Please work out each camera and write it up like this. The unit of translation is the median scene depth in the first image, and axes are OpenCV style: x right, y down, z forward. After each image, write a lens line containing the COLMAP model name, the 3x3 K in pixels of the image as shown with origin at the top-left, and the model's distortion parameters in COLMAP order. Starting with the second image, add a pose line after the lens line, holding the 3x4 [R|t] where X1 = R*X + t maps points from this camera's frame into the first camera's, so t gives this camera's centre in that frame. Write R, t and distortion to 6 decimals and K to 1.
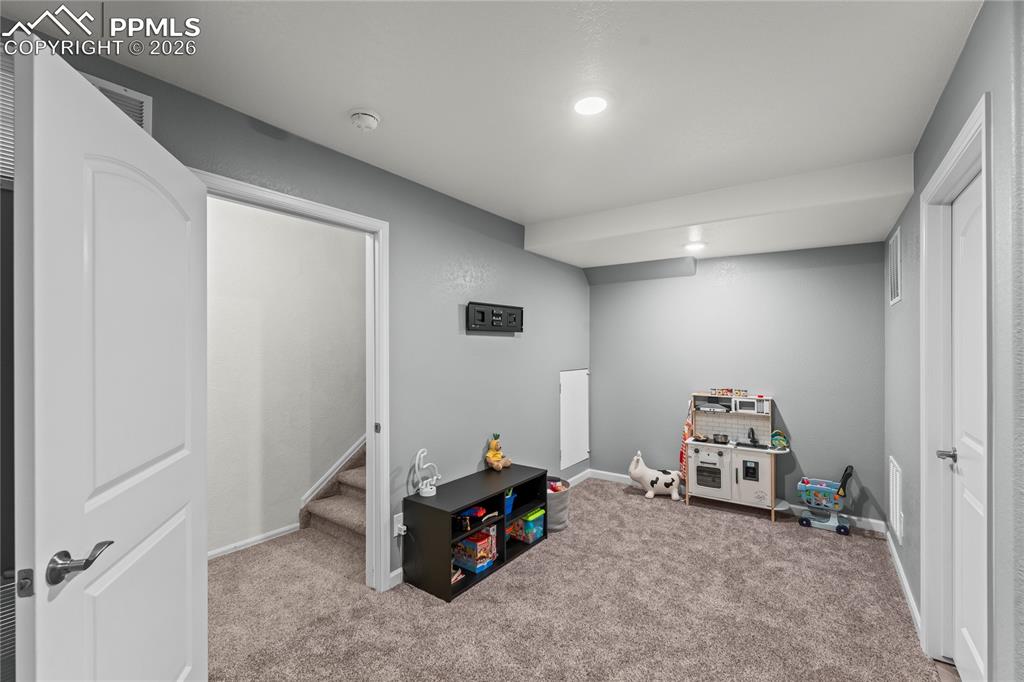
lens RADIAL K [[445.1, 0, 508.5], [0, 445.1, 342.3], [0, 0, 1]] dist [0.001251, -0.000254]
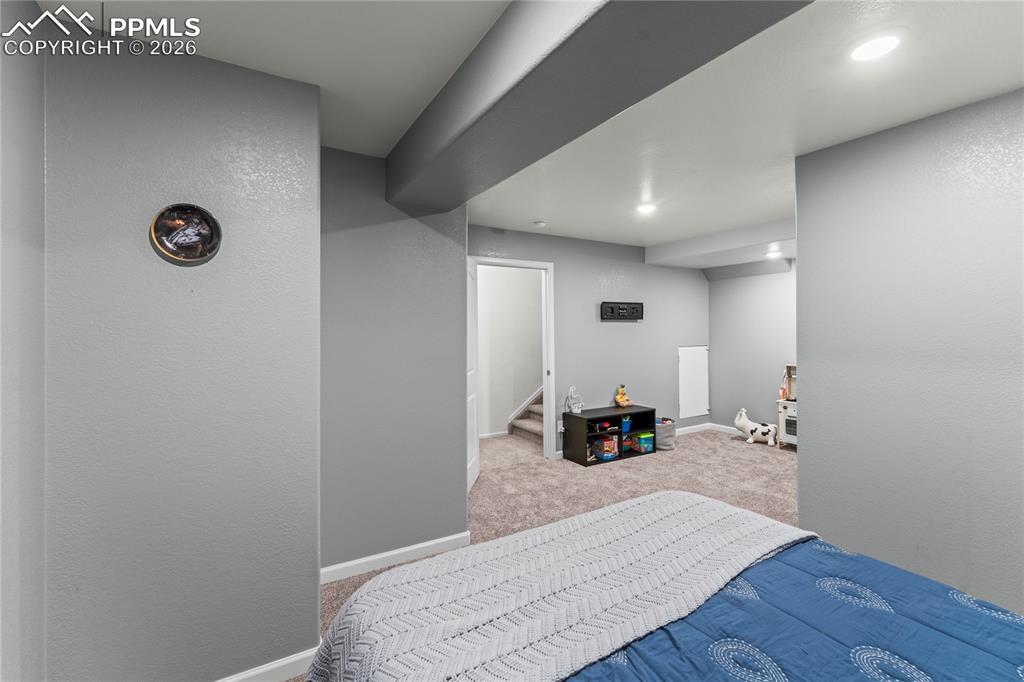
lens RADIAL K [[445.1, 0, 510.4], [0, 445.1, 333.9], [0, 0, 1]] dist [0.001251, -0.000254]
pose [[0.922994, -0.004064, -0.384792, 0.219937], [0.010894, 0.999819, 0.015573, -0.002545], [0.384659, -0.018566, 0.922872, -0.620215]]
